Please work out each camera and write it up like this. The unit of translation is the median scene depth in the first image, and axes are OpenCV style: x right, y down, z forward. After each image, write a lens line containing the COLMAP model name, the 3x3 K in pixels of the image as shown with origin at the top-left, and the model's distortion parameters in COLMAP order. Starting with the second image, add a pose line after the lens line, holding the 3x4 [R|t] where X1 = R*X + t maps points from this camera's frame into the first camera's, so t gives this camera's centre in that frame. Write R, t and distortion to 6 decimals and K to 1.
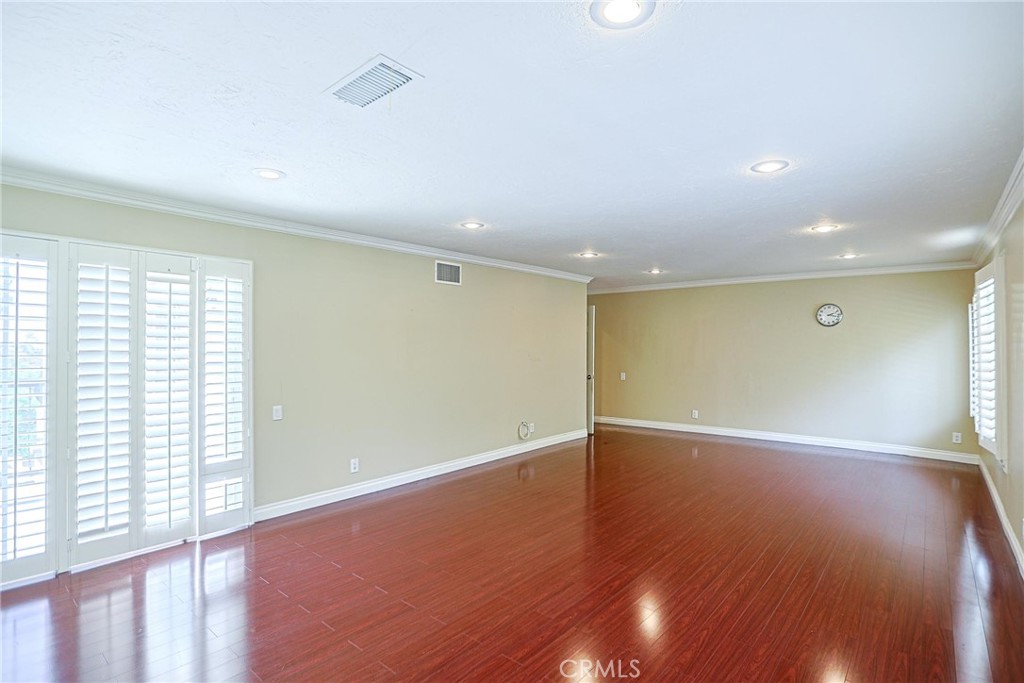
lens RADIAL K [[499.6, 0, 523.7], [0, 499.6, 346.5], [0, 0, 1]] dist [-0.025312, 0.000775]
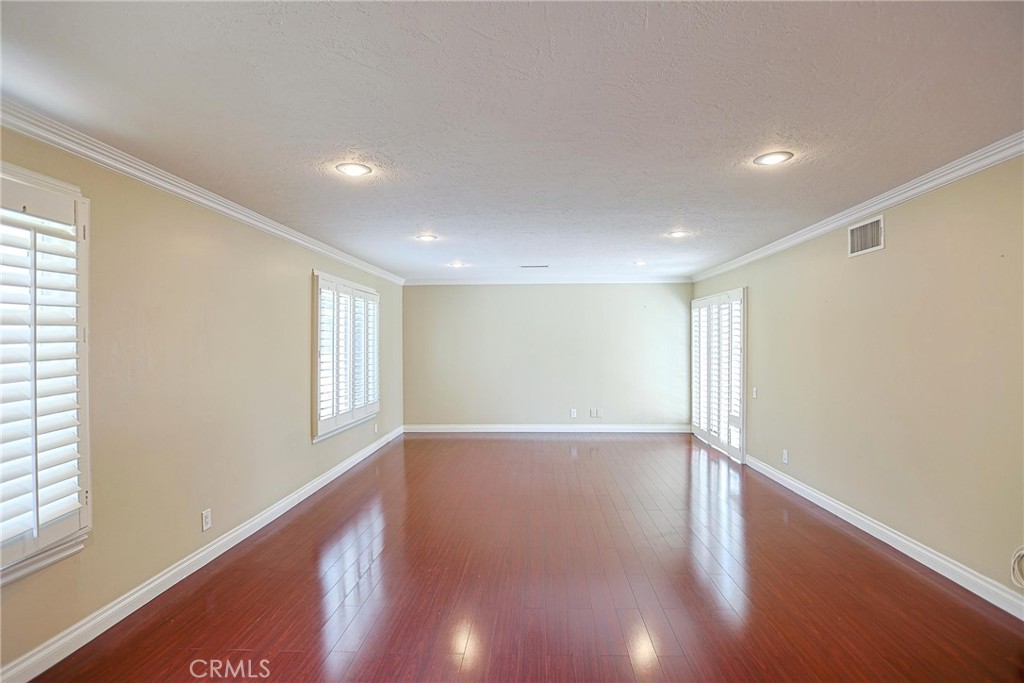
lens RADIAL K [[499.6, 0, 523.7], [0, 499.6, 346.5], [0, 0, 1]] dist [-0.025312, 0.000775]
pose [[-0.782484, 0.013076, -0.622534, 0.902979], [0.011176, 0.999913, 0.006956, -0.012210], [0.622571, -0.001515, -0.782562, 1.766997]]
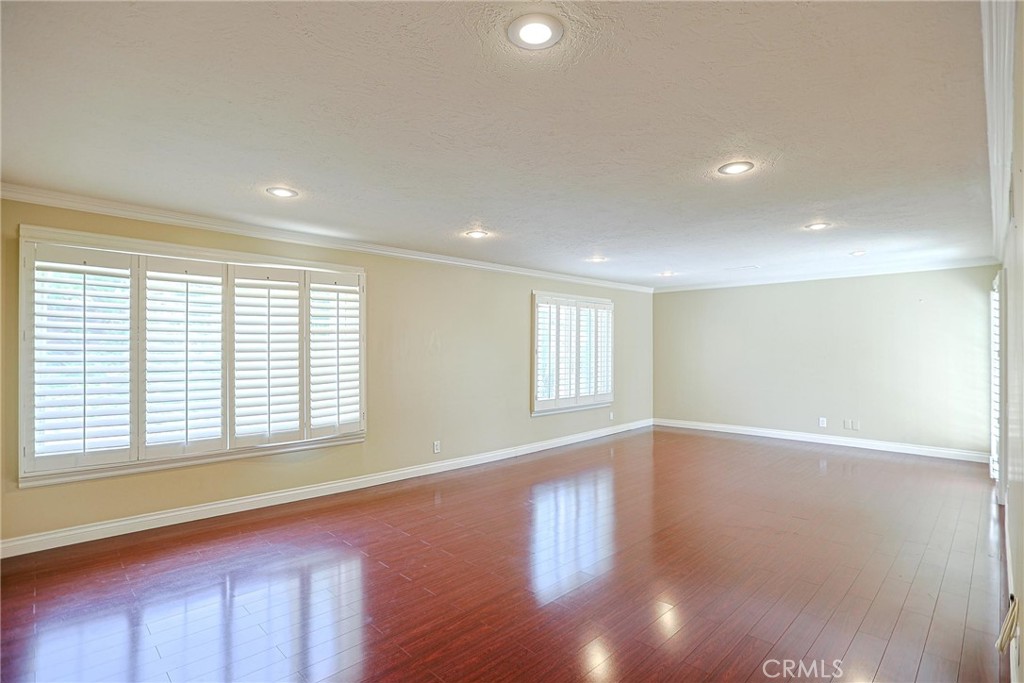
lens RADIAL K [[503.4, 0, 515.7], [0, 503.4, 341.5], [0, 0, 1]] dist [-0.029033, 0.001011]
pose [[-0.997937, 0.004903, 0.064013, 0.491329], [0.003971, 0.999884, -0.014681, 0.000058], [-0.064078, -0.014397, -0.997841, 2.203905]]
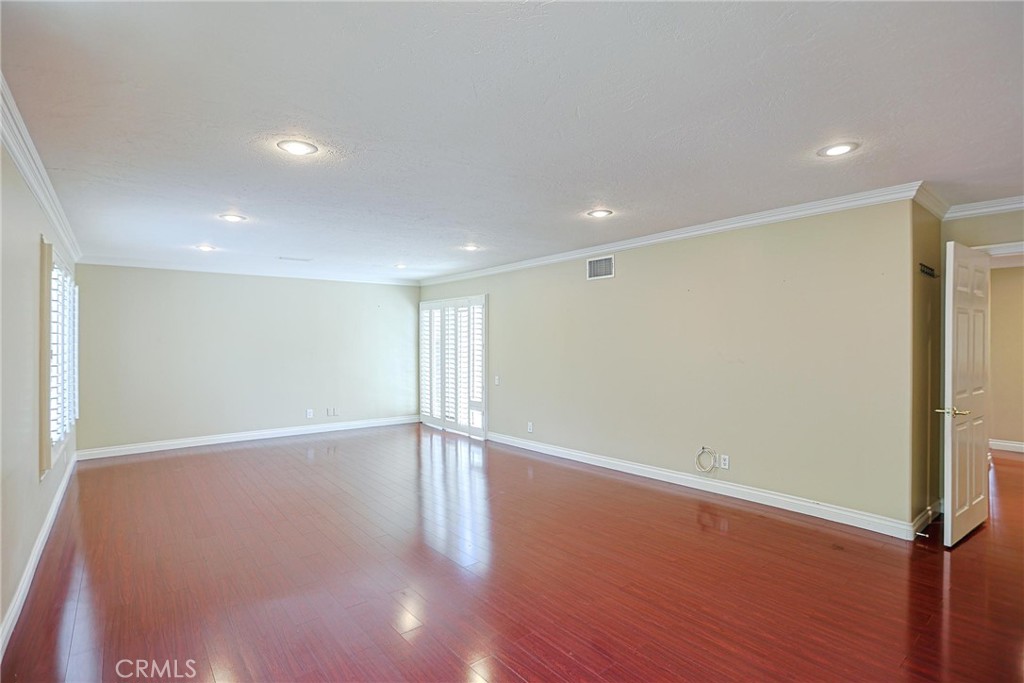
lens RADIAL K [[503.4, 0, 515.7], [0, 503.4, 341.5], [0, 0, 1]] dist [-0.029033, 0.001011]
pose [[-0.185425, 0.007434, -0.982630, 1.247756], [0.010070, 0.999933, 0.005665, -0.009946], [0.982607, -0.008845, -0.185487, 1.458028]]
